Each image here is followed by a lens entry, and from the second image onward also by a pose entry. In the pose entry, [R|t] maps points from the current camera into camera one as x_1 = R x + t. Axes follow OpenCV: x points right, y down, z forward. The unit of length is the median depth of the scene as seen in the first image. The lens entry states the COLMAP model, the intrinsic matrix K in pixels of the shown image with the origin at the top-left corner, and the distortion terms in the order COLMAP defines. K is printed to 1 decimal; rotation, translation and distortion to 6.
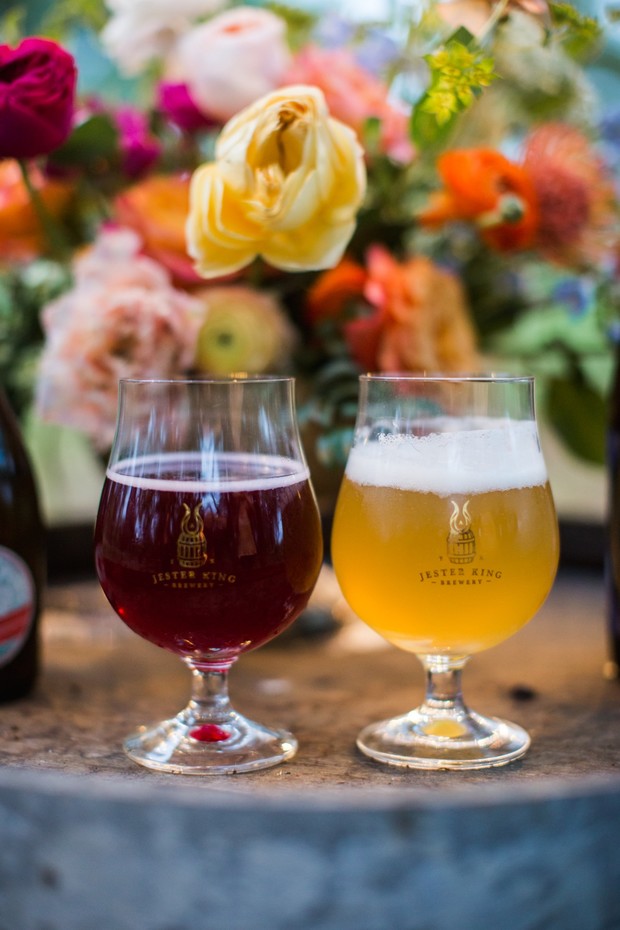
lens RADIAL K [[1372.0, 0, 286.6], [0, 1372.0, 465.1], [0, 0, 1]] dist [-0.160607, 0.009581]
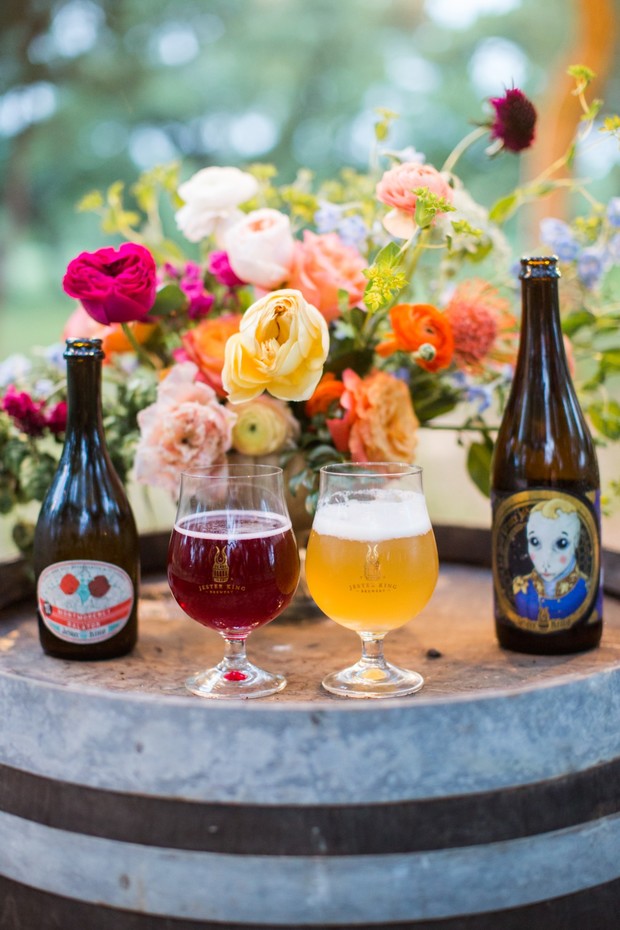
lens RADIAL K [[1346.6, 0, 310.0], [0, 1346.6, 465.0], [0, 0, 1]] dist [-0.174719, 0.379065]
pose [[0.998407, -0.002099, -0.056387, 0.129636], [0.003804, 0.999539, 0.030136, -0.115389], [0.056298, -0.030303, 0.997954, -0.649670]]
